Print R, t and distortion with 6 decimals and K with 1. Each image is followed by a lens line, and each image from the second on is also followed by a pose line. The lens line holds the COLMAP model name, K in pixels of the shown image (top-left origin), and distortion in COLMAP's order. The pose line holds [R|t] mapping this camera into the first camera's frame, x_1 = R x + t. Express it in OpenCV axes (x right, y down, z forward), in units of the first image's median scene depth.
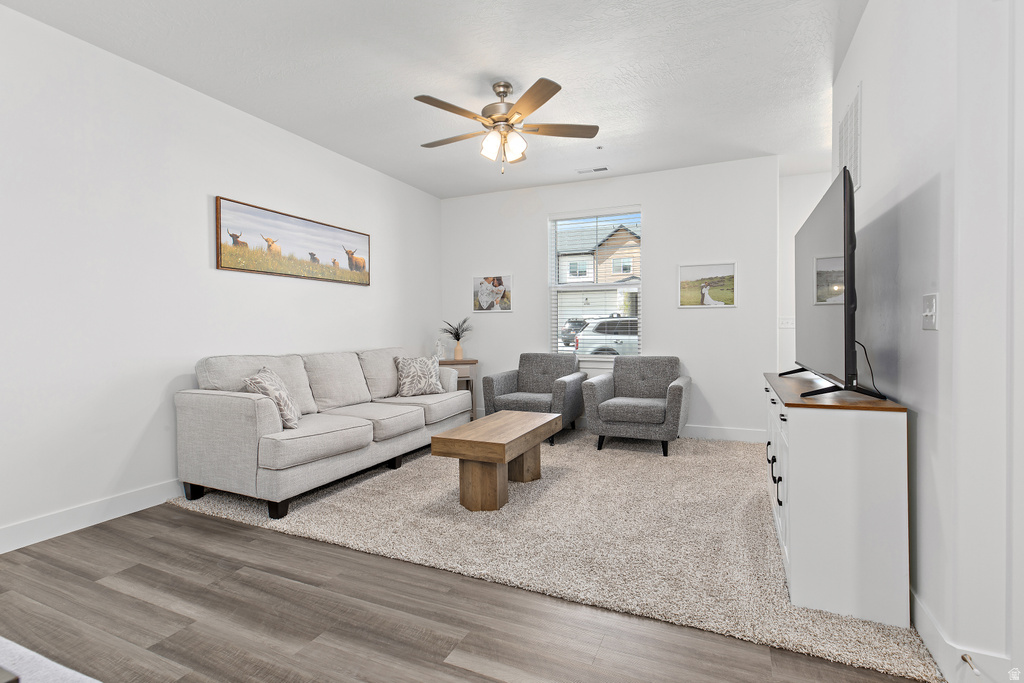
lens RADIAL K [[478.4, 0, 531.6], [0, 478.4, 333.6], [0, 0, 1]] dist [0.005738, -0.000093]
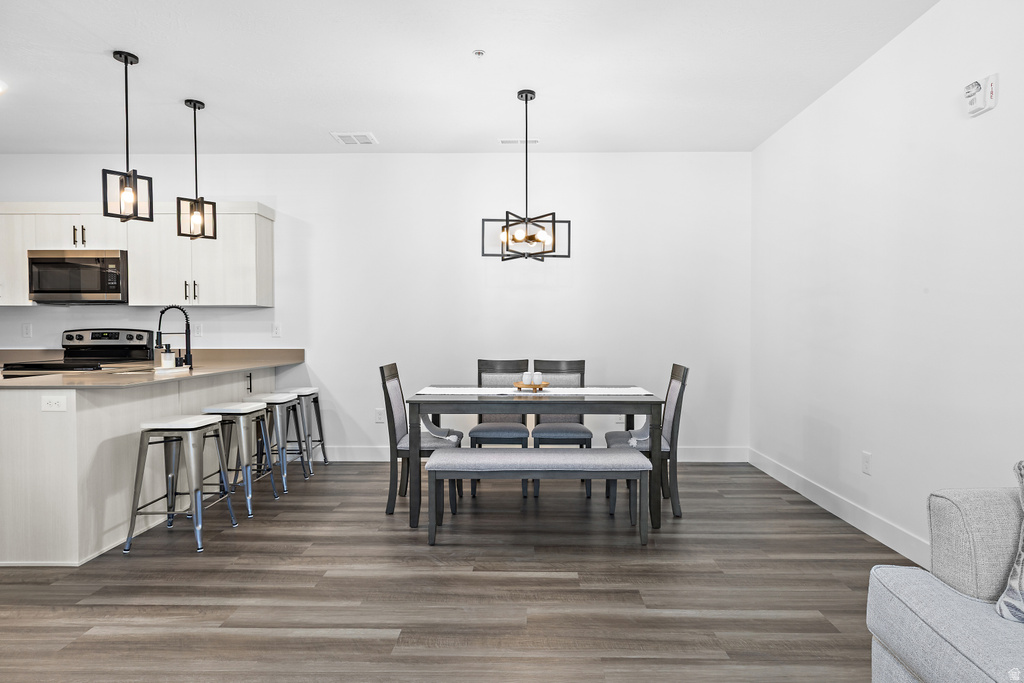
lens RADIAL K [[553.2, 0, 526.7], [0, 553.2, 346.0], [0, 0, 1]] dist [0.010396, -0.009515]
pose [[-0.920999, 0.016690, -0.389208, 0.020846], [0.000304, 0.999112, 0.042125, -0.028345], [0.389565, 0.038679, -0.920186, 0.965408]]
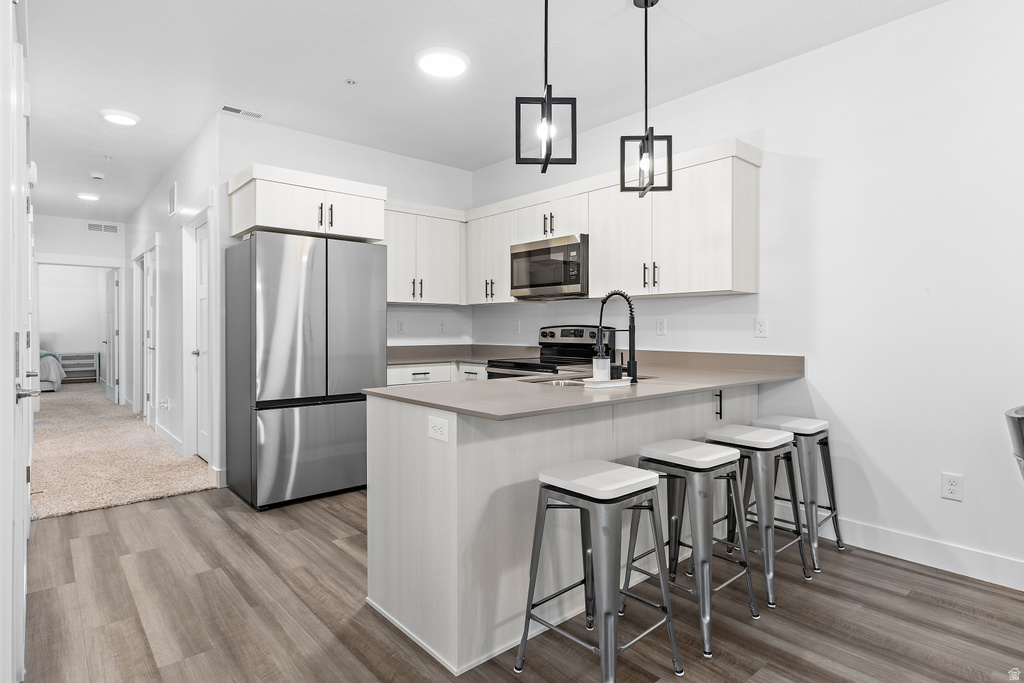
lens RADIAL K [[553.2, 0, 515.5], [0, 553.2, 327.6], [0, 0, 1]] dist [0.010396, -0.009515]
pose [[-0.899967, 0.004646, 0.435933, 0.022856], [0.008528, 0.999939, 0.006950, -0.019170], [-0.435875, 0.009973, -0.899952, 0.503035]]
